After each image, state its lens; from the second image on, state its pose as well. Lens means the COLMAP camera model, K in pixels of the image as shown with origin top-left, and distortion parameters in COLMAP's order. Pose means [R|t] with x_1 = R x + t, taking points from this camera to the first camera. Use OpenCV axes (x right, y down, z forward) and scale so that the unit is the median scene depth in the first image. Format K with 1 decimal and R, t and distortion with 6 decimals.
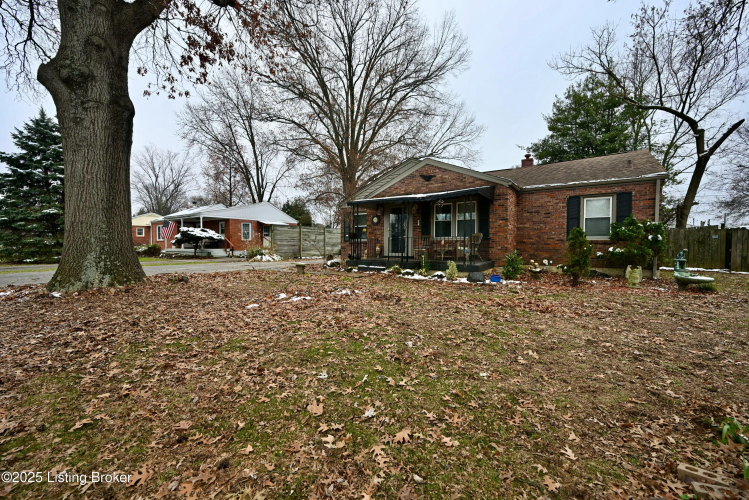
lens RADIAL K [[299.0, 0, 375.1], [0, 299.0, 251.0], [0, 0, 1]] dist [-0.000469, -0.000090]
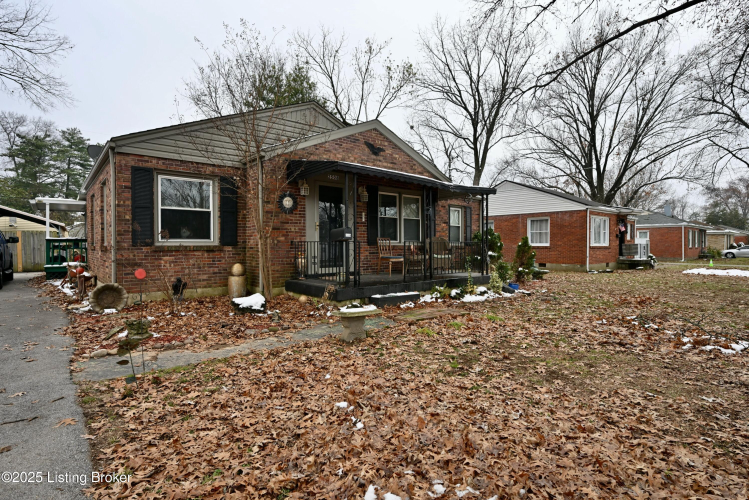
lens RADIAL K [[385.9, 0, 377.5], [0, 385.9, 249.1], [0, 0, 1]] dist [-0.001393, 0.000025]
pose [[0.276915, -0.009147, 0.960851, -0.598627], [0.015676, 0.999865, 0.005000, -0.029855], [-0.960767, 0.013678, 0.277021, 0.720249]]
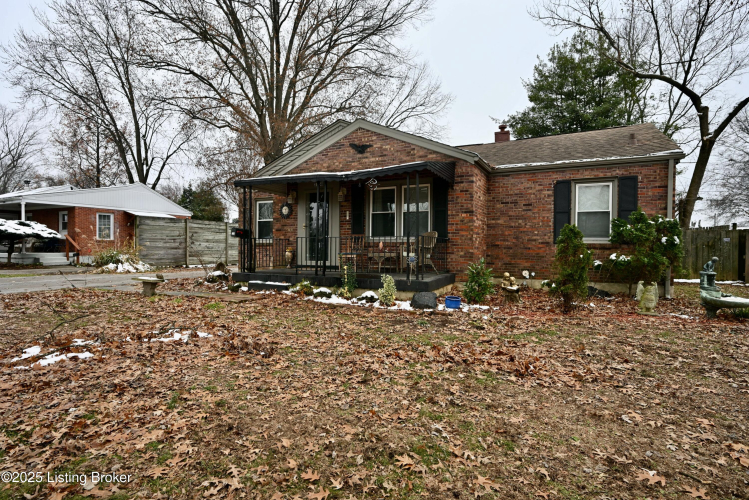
lens RADIAL K [[385.9, 0, 377.5], [0, 385.9, 249.1], [0, 0, 1]] dist [-0.001393, 0.000025]
pose [[0.988903, 0.003764, 0.148518, 0.080202], [-0.001430, 0.999874, -0.015816, -0.005785], [-0.148559, 0.015429, 0.988783, 0.137173]]
